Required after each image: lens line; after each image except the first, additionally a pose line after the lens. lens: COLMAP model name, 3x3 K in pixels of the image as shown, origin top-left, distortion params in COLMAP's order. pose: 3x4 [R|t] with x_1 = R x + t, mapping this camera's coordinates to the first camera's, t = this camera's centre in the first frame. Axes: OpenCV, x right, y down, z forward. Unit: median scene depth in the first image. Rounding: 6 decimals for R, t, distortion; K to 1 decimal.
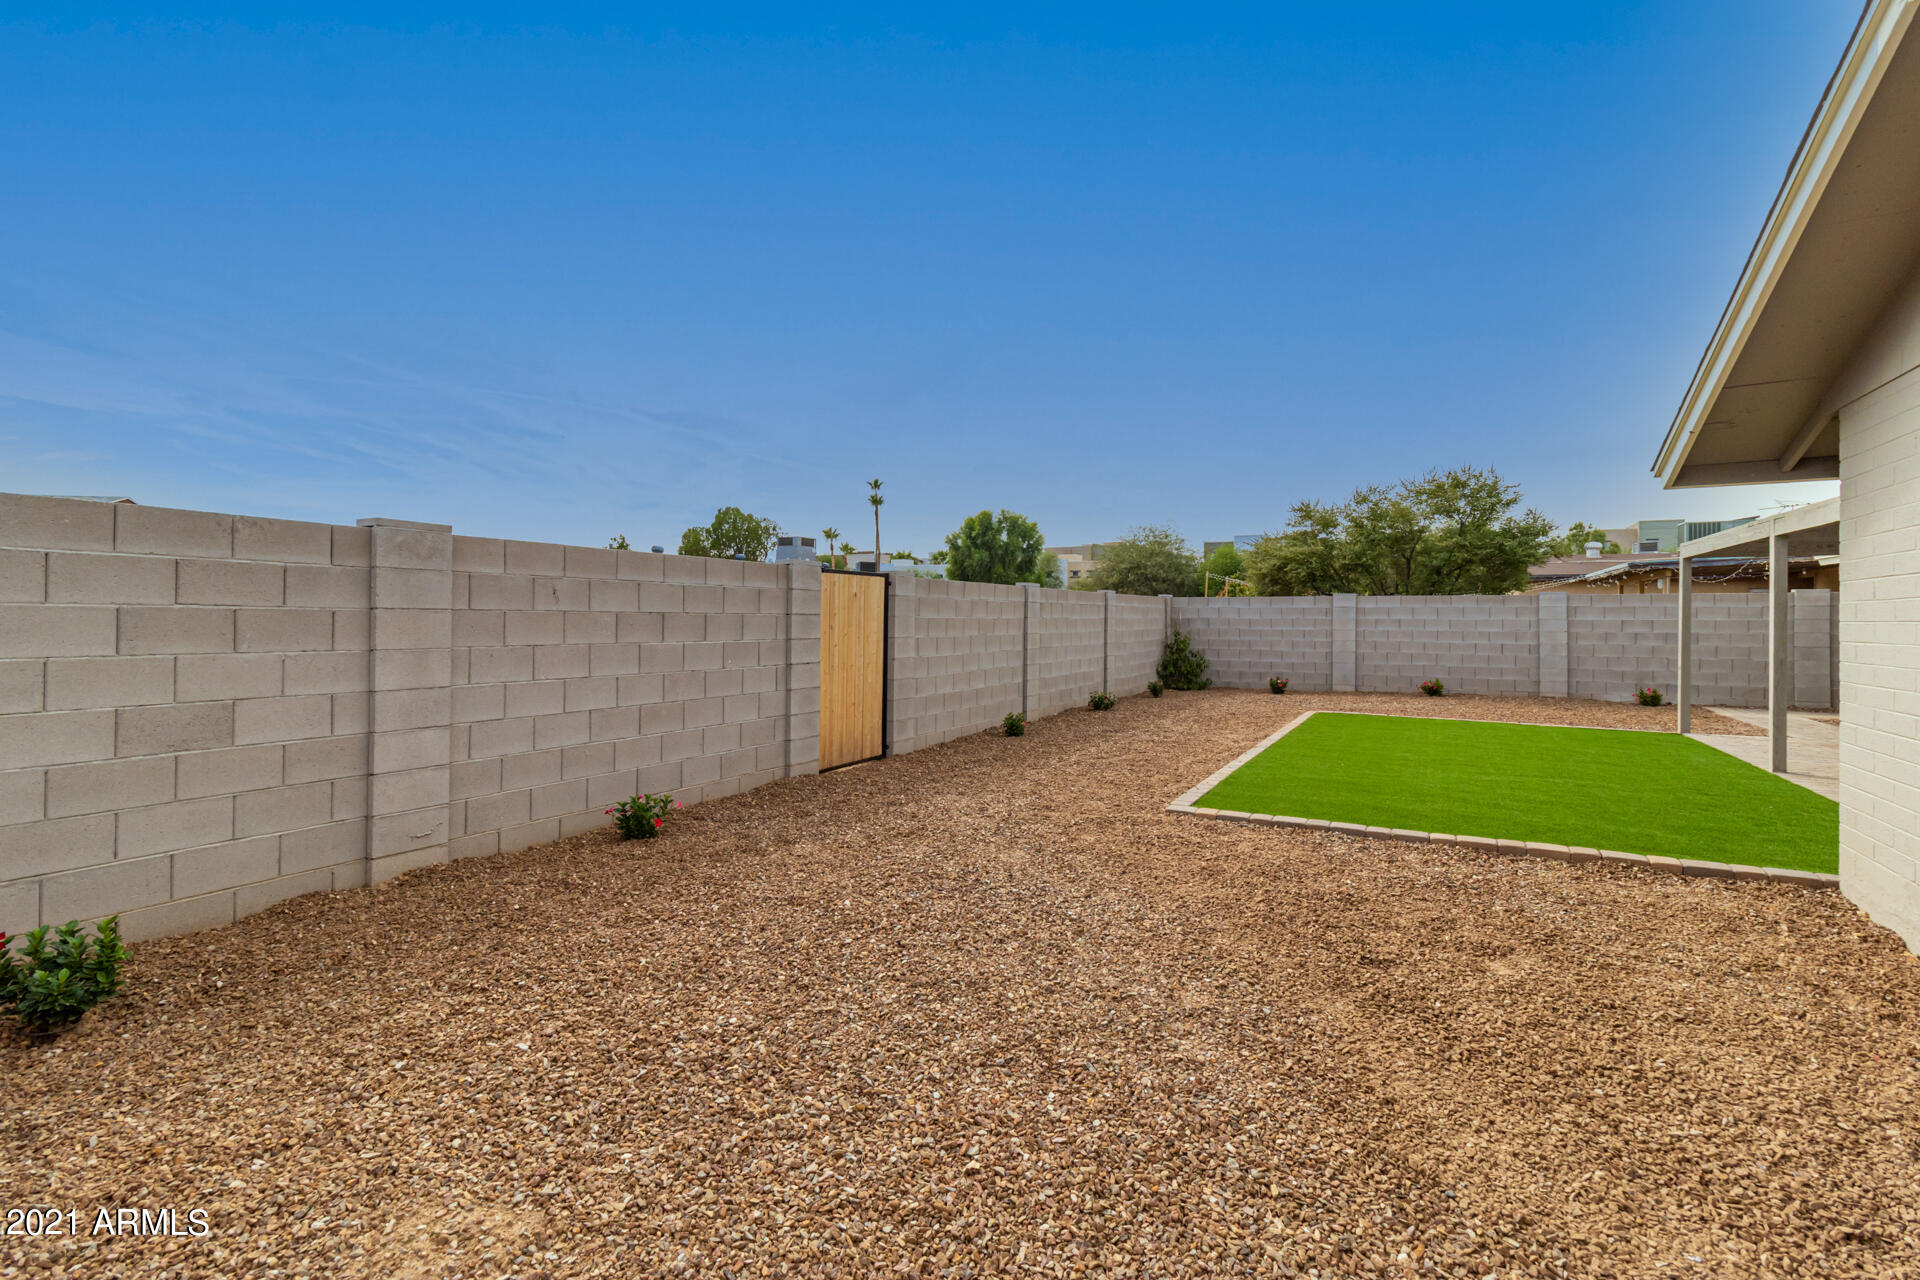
lens RADIAL K [[864.9, 0, 958.7], [0, 864.9, 617.0], [0, 0, 1]] dist [-0.017629, -0.000358]
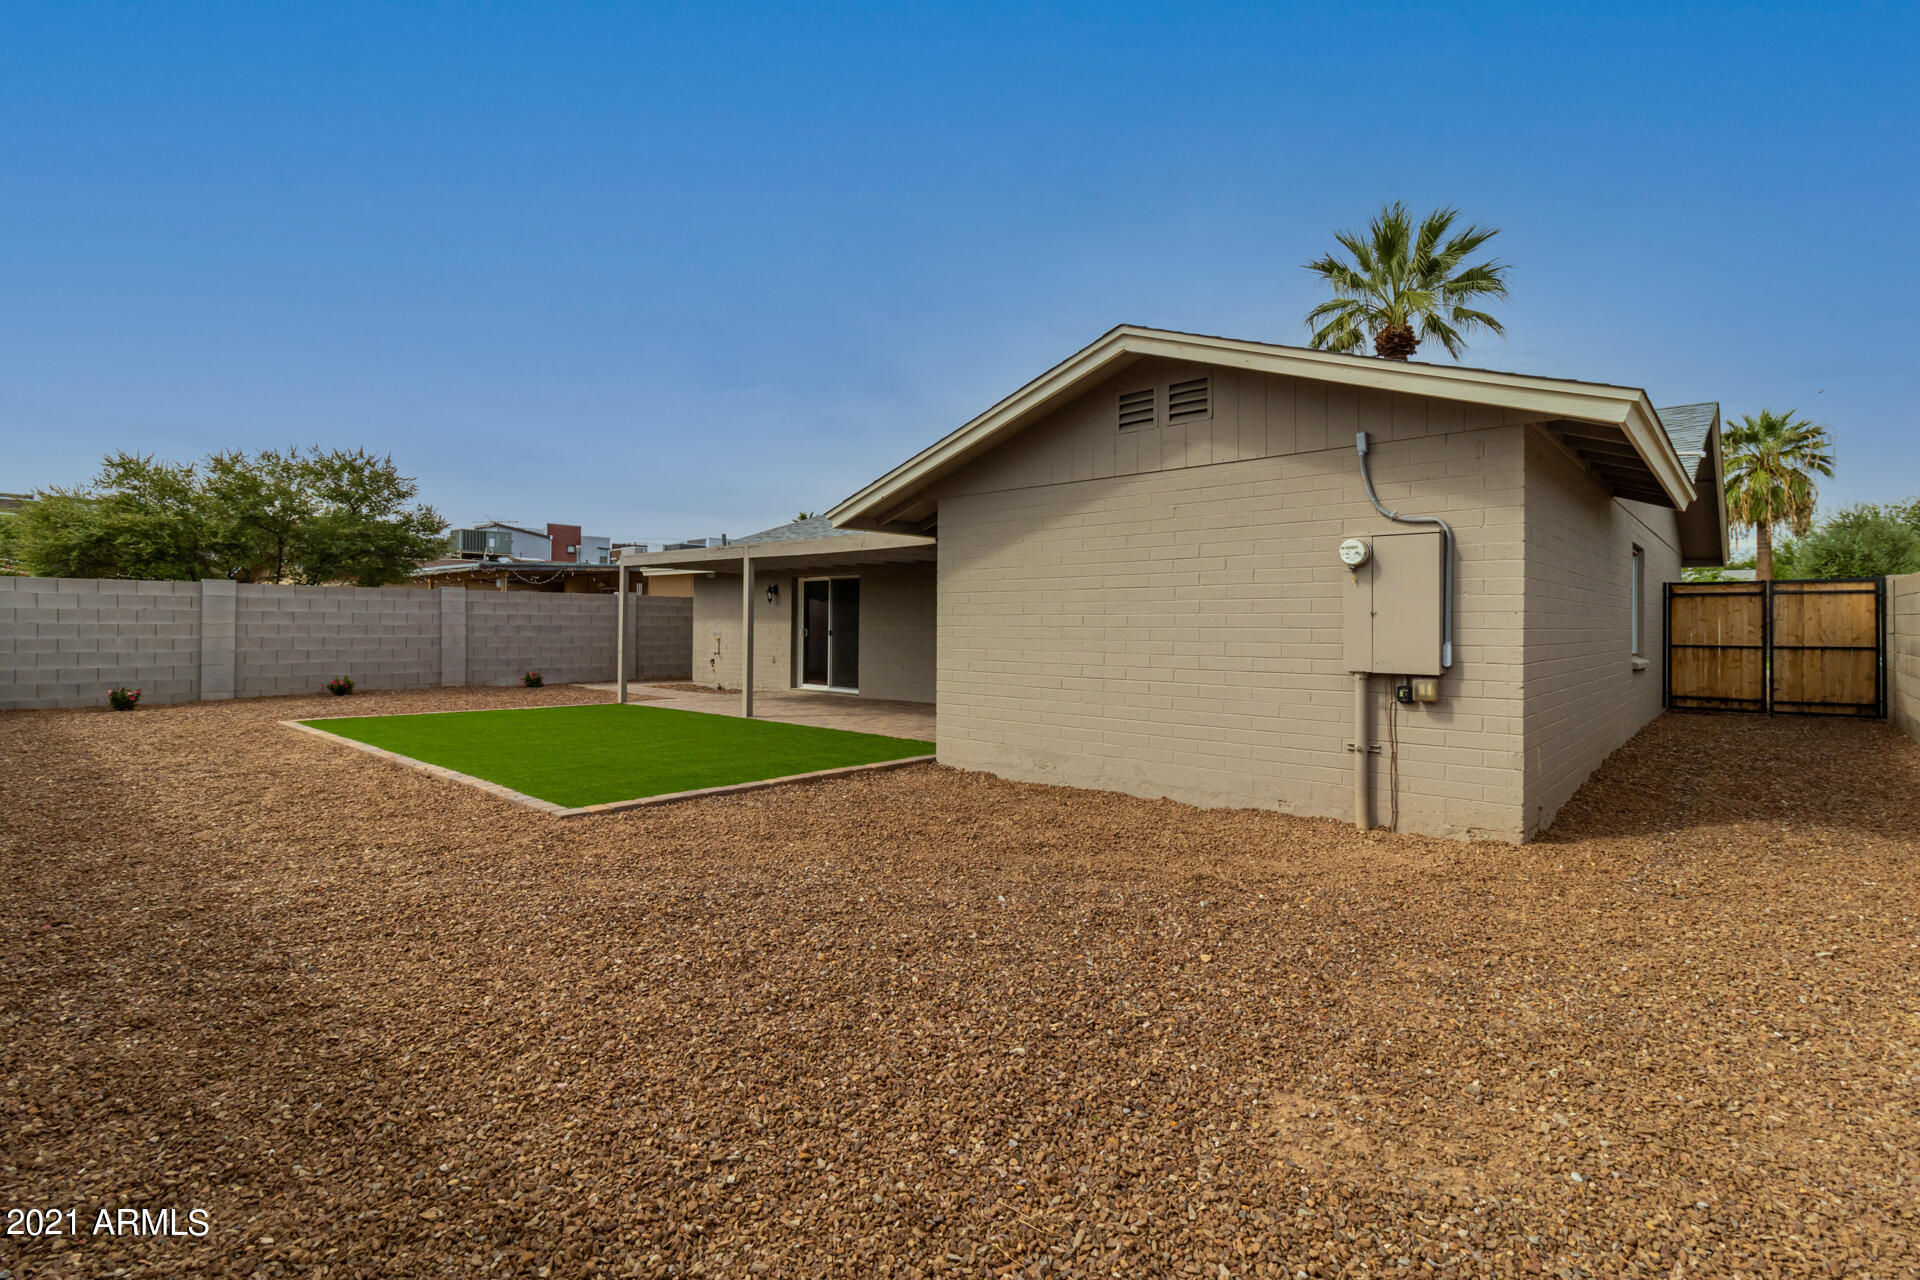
lens RADIAL K [[882.7, 0, 952.1], [0, 882.7, 615.5], [0, 0, 1]] dist [-0.000692, 0.000197]
pose [[0.232472, 0.004983, 0.972590, -0.224558], [-0.009021, 0.999955, -0.002967, 0.003259], [-0.972561, -0.008084, 0.232507, 0.143599]]
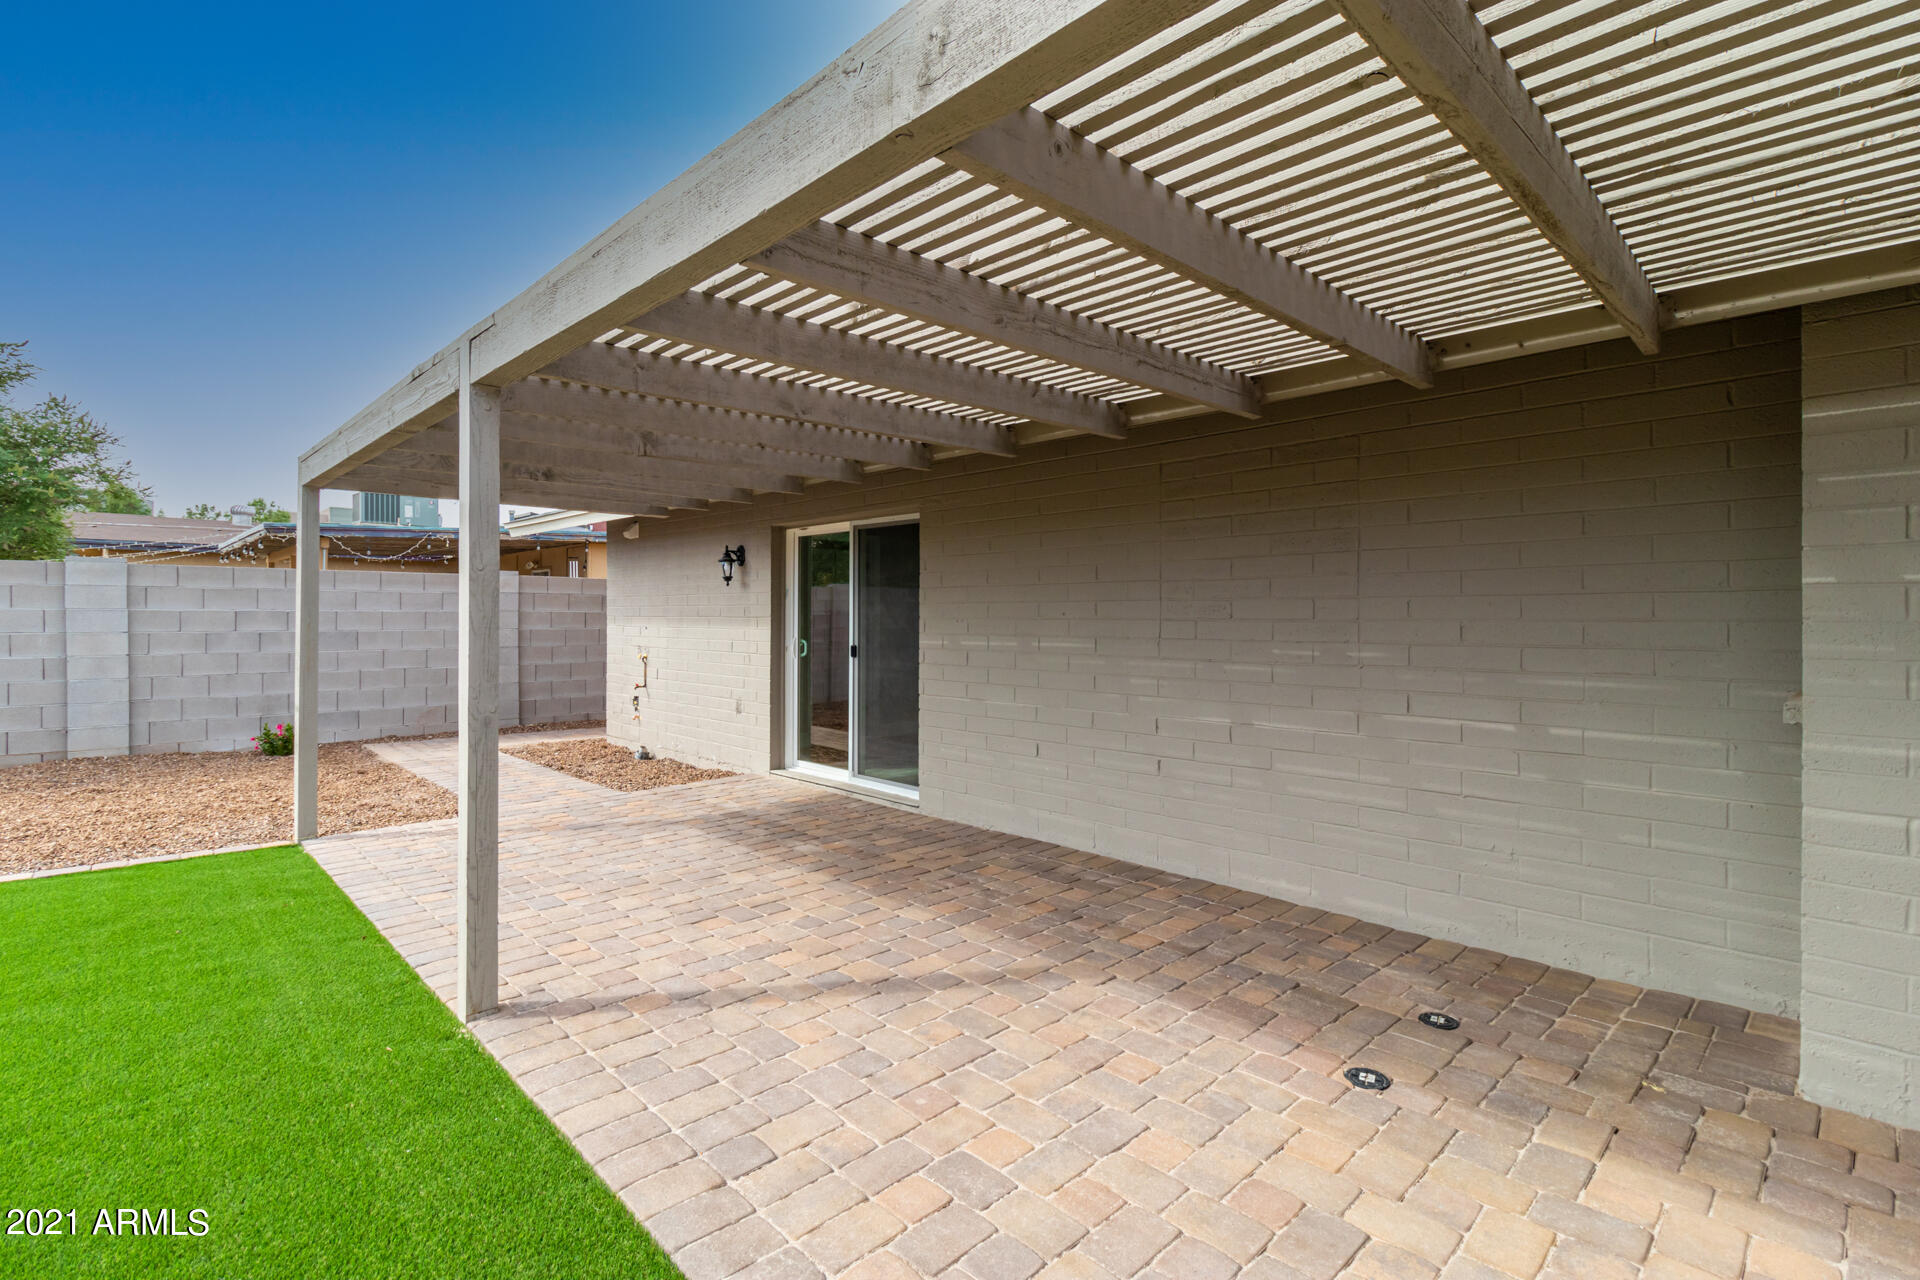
lens RADIAL K [[882.7, 0, 952.1], [0, 882.7, 615.5], [0, 0, 1]] dist [-0.000692, 0.000197]
pose [[0.286868, -0.002313, 0.957967, 0.323723], [-0.004314, 0.999984, 0.003706, 0.002077], [-0.957961, -0.005196, 0.286853, 0.342404]]
